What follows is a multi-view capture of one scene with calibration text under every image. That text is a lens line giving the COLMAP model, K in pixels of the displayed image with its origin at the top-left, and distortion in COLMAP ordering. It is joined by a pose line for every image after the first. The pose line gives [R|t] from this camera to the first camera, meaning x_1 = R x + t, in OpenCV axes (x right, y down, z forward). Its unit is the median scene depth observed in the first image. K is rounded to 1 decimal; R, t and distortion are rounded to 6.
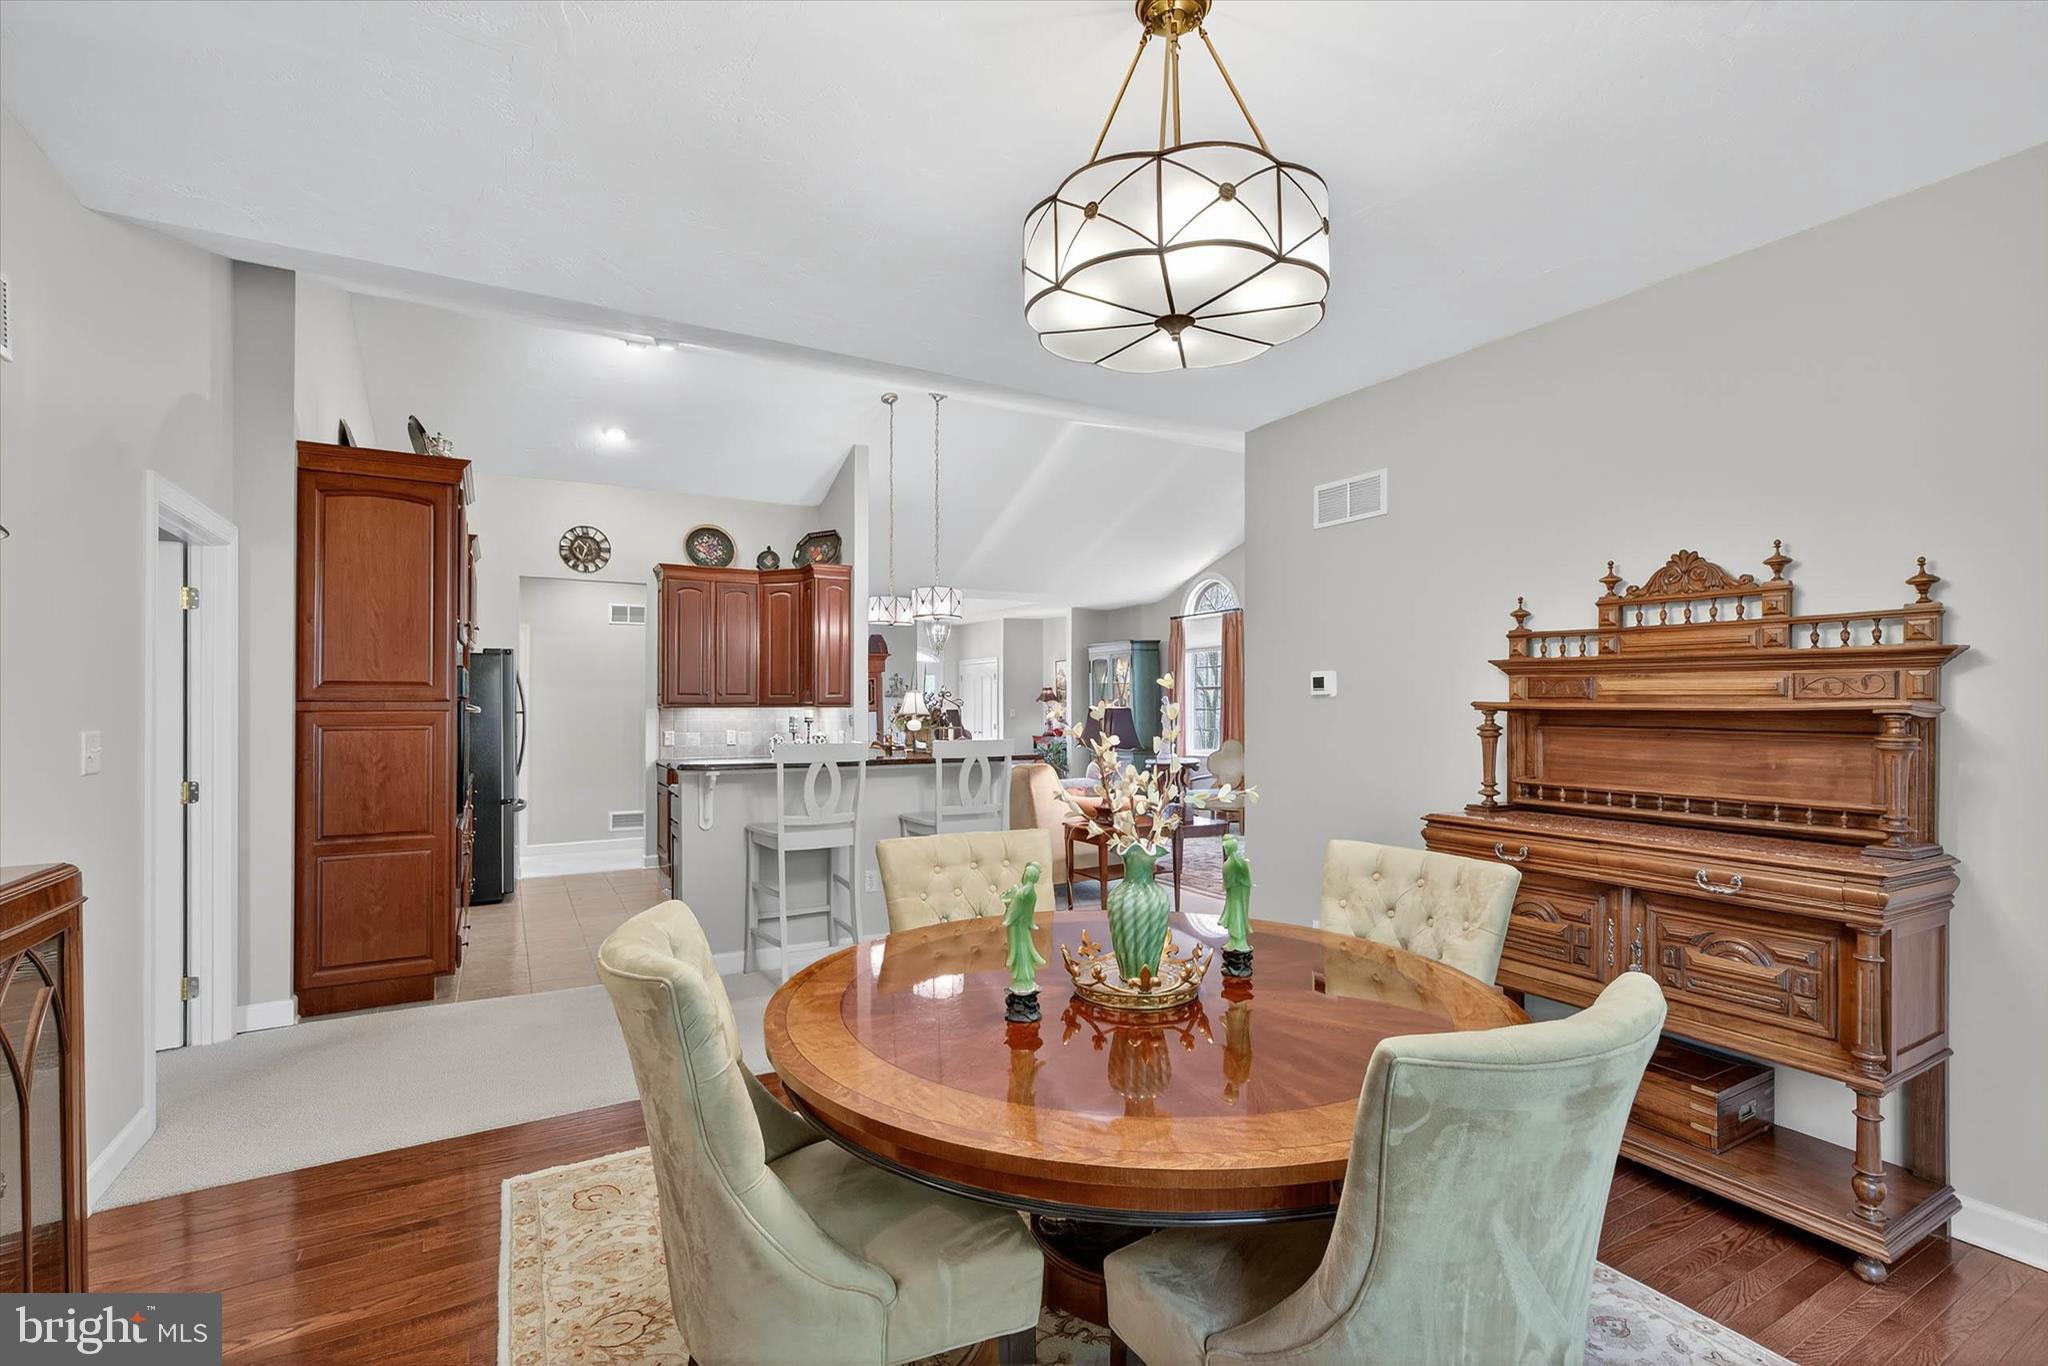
lens RADIAL K [[935.1, 0, 1038.3], [0, 935.1, 690.9], [0, 0, 1]] dist [0.001679, 0.000175]
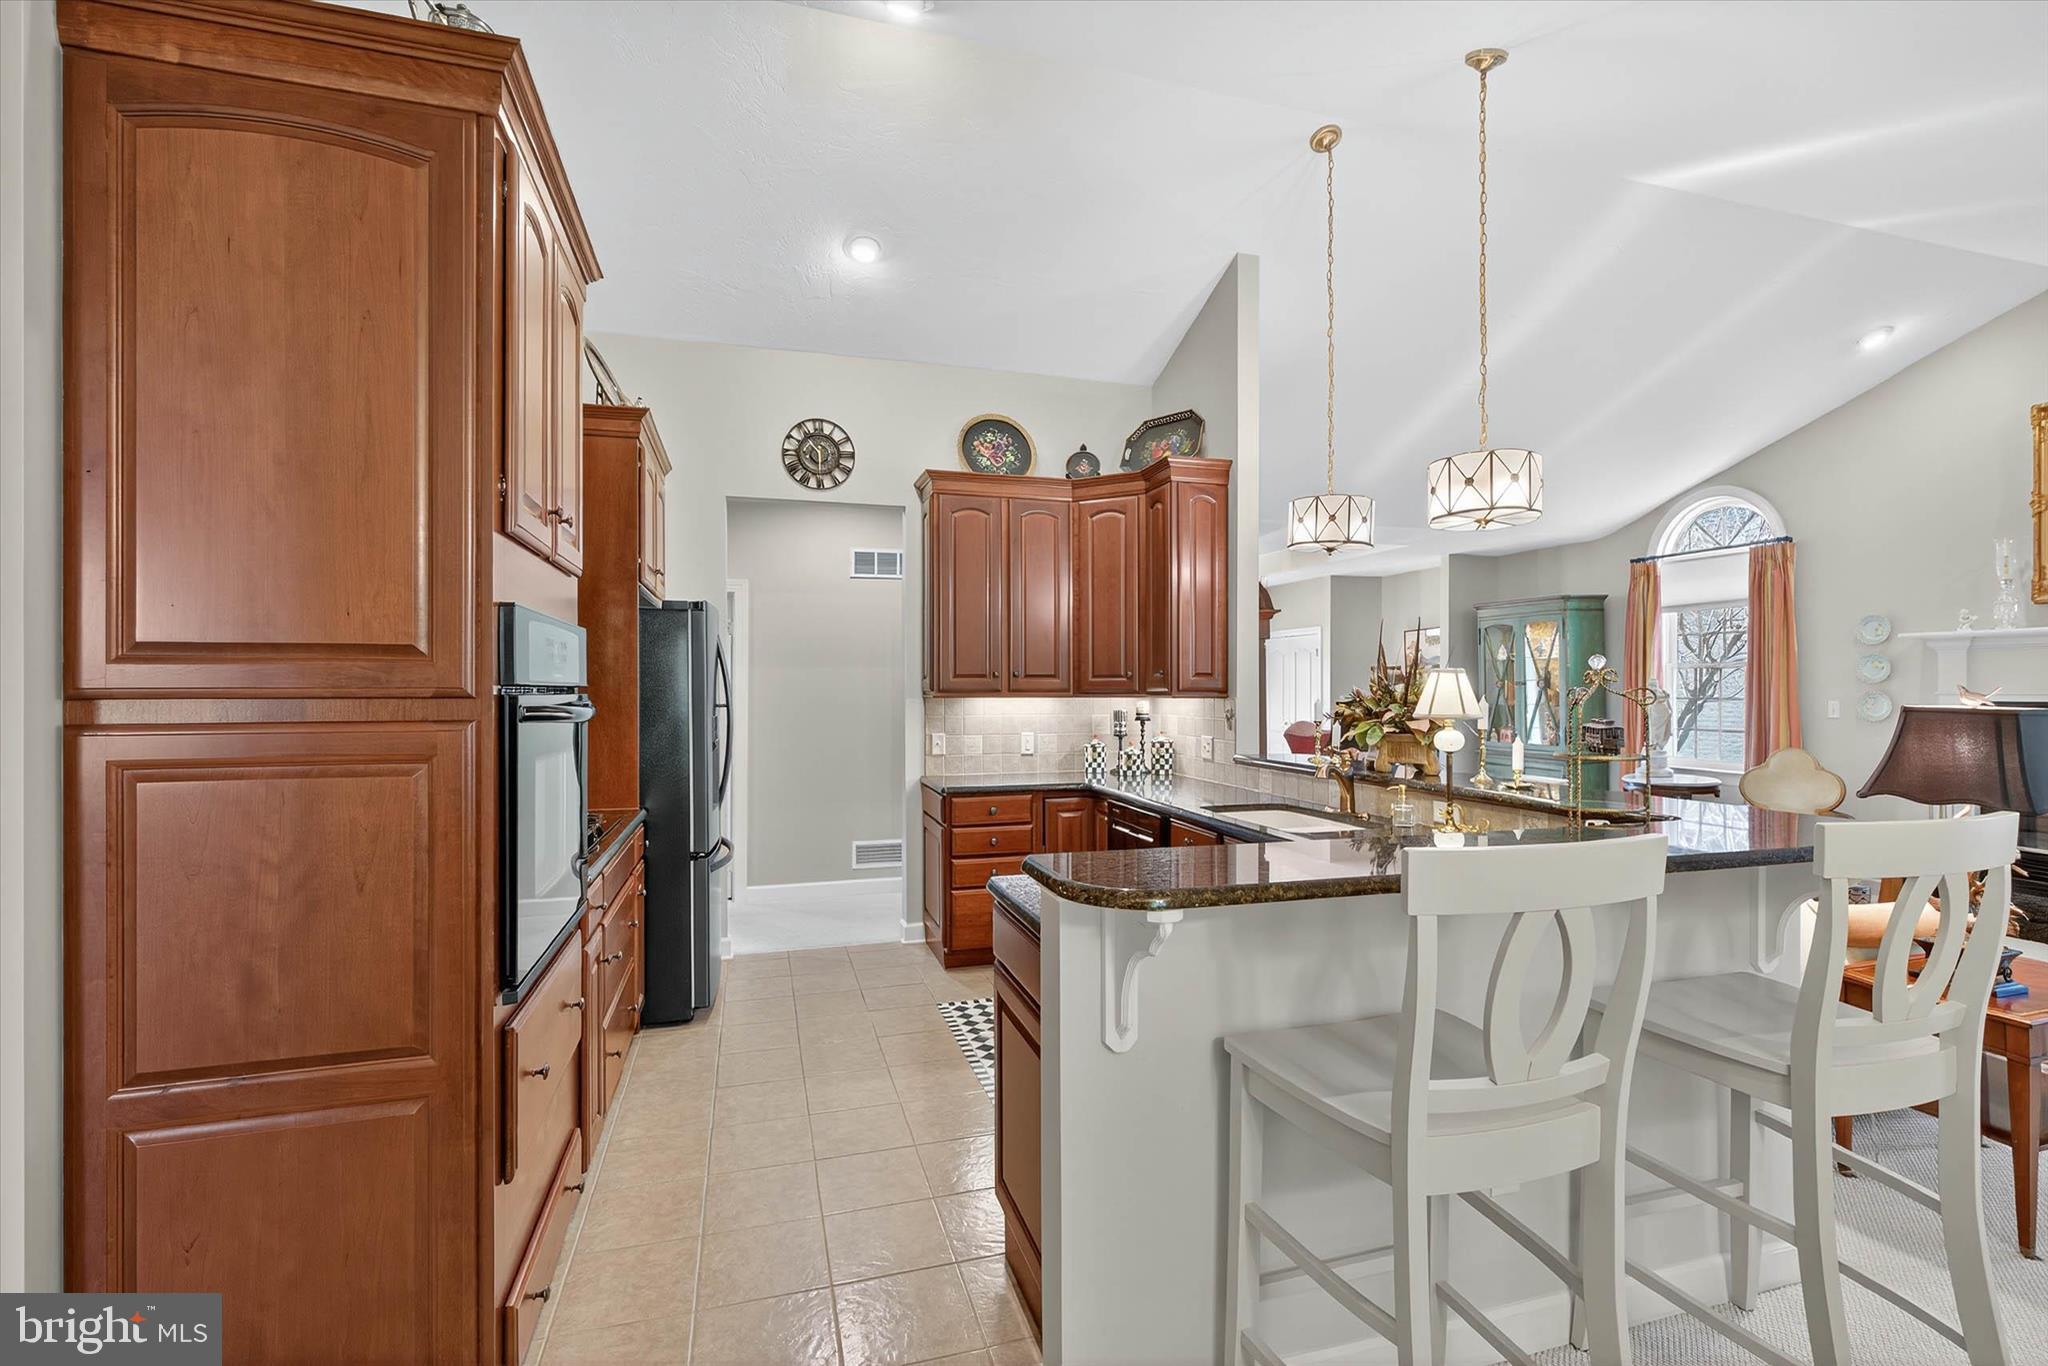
lens RADIAL K [[925.7, 0, 1026.4], [0, 925.7, 679.1], [0, 0, 1]] dist [0.000150, 0.000631]
pose [[0.972106, -0.000021, -0.234541, -0.187053], [0.001905, 0.999968, 0.007805, 0.000808], [0.234533, -0.008034, 0.972075, 0.394781]]
